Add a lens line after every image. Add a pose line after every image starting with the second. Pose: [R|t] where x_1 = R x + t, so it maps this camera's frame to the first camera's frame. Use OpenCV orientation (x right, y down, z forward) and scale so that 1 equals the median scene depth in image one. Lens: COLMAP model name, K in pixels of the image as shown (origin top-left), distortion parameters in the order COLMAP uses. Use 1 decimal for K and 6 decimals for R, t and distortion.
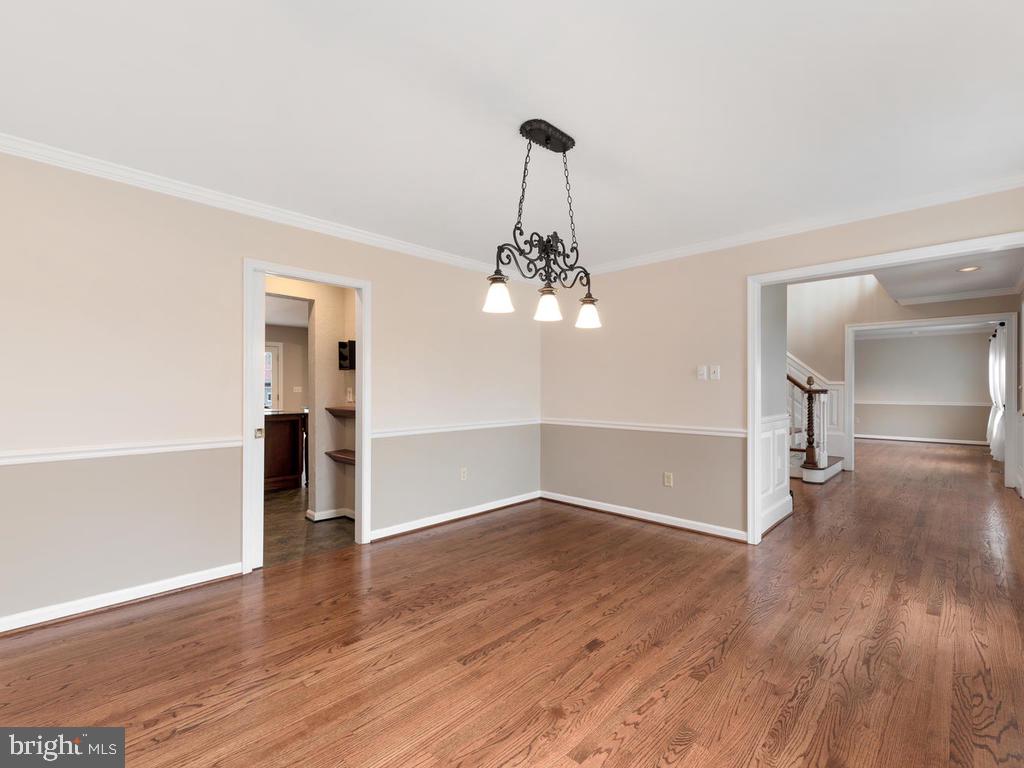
lens RADIAL K [[469.3, 0, 511.8], [0, 469.3, 388.1], [0, 0, 1]] dist [-0.000803, 0.000259]
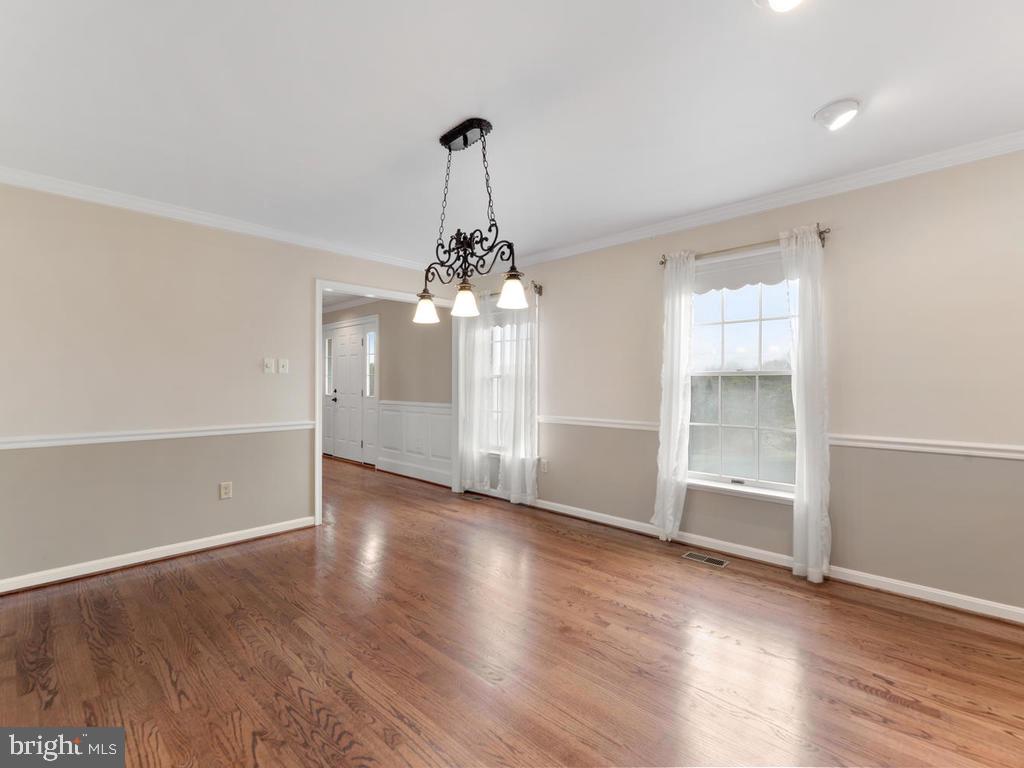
lens RADIAL K [[469.3, 0, 511.8], [0, 469.3, 388.1], [0, 0, 1]] dist [-0.000803, 0.000259]
pose [[-0.019216, -0.011299, 0.999751, -0.676391], [-0.001920, 0.999935, 0.011265, 0.000116], [-0.999814, -0.001703, -0.019237, 0.658200]]
